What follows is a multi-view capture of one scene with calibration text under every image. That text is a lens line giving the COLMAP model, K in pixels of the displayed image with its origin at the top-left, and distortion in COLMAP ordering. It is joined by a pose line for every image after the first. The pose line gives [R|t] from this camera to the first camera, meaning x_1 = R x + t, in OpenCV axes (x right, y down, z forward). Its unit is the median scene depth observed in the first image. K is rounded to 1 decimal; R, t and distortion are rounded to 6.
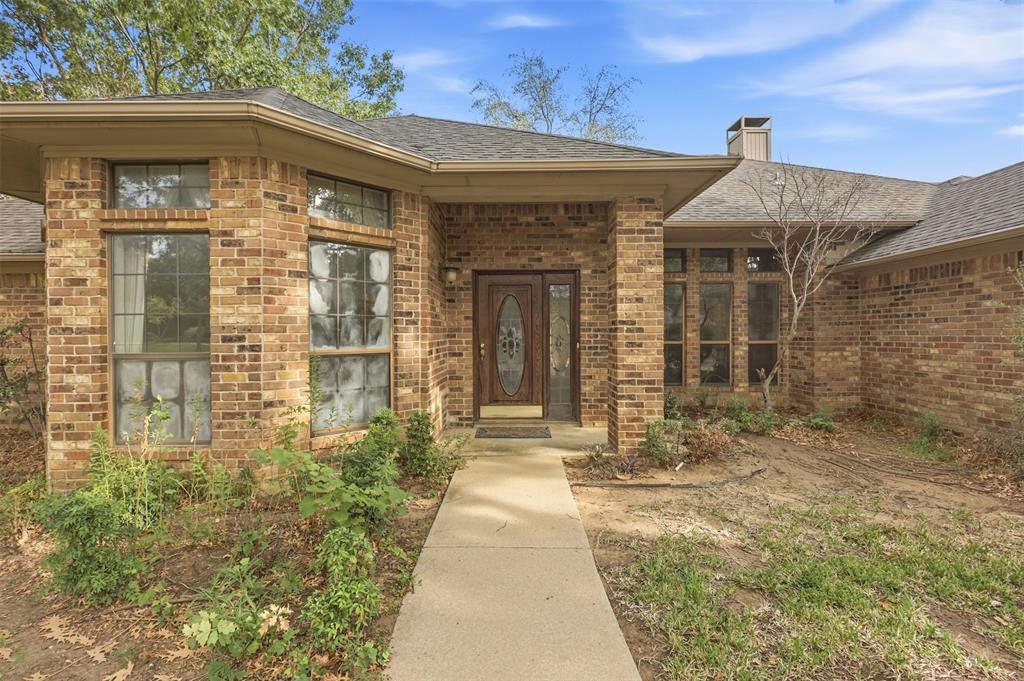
lens RADIAL K [[483.8, 0, 507.9], [0, 483.8, 342.0], [0, 0, 1]] dist [0.002779, -0.000352]
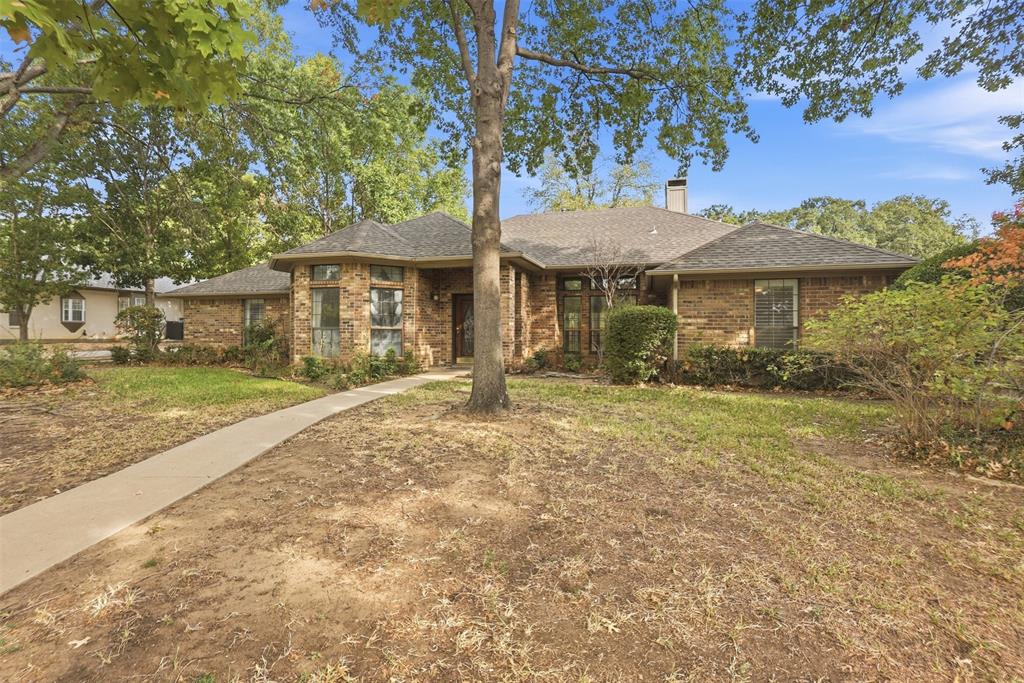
lens RADIAL K [[483.8, 0, 508.5], [0, 483.8, 342.5], [0, 0, 1]] dist [0.002779, -0.000352]
pose [[0.963451, 0.012623, -0.267588, 1.017826], [-0.012090, 0.999920, 0.003640, 0.078720], [0.267613, -0.000272, 0.963526, -1.370278]]
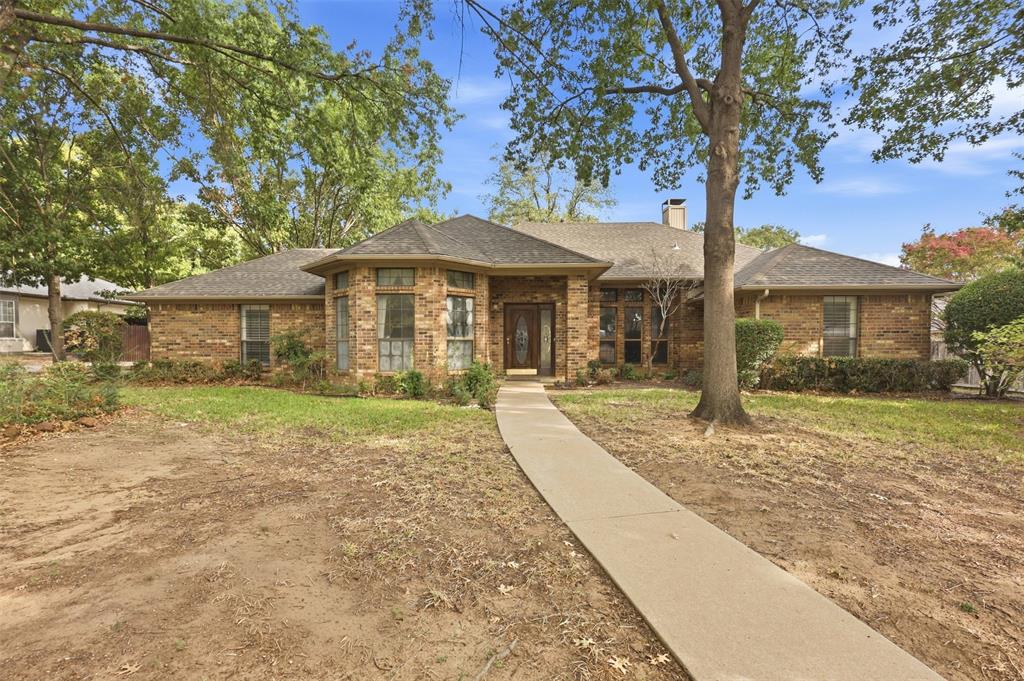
lens RADIAL K [[483.8, 0, 510.5], [0, 483.8, 361.1], [0, 0, 1]] dist [0.002779, -0.000352]
pose [[0.999956, 0.004820, -0.008013, -0.035180], [-0.004651, 0.999768, 0.021026, 0.076702], [0.008112, -0.020988, 0.999747, -1.449960]]
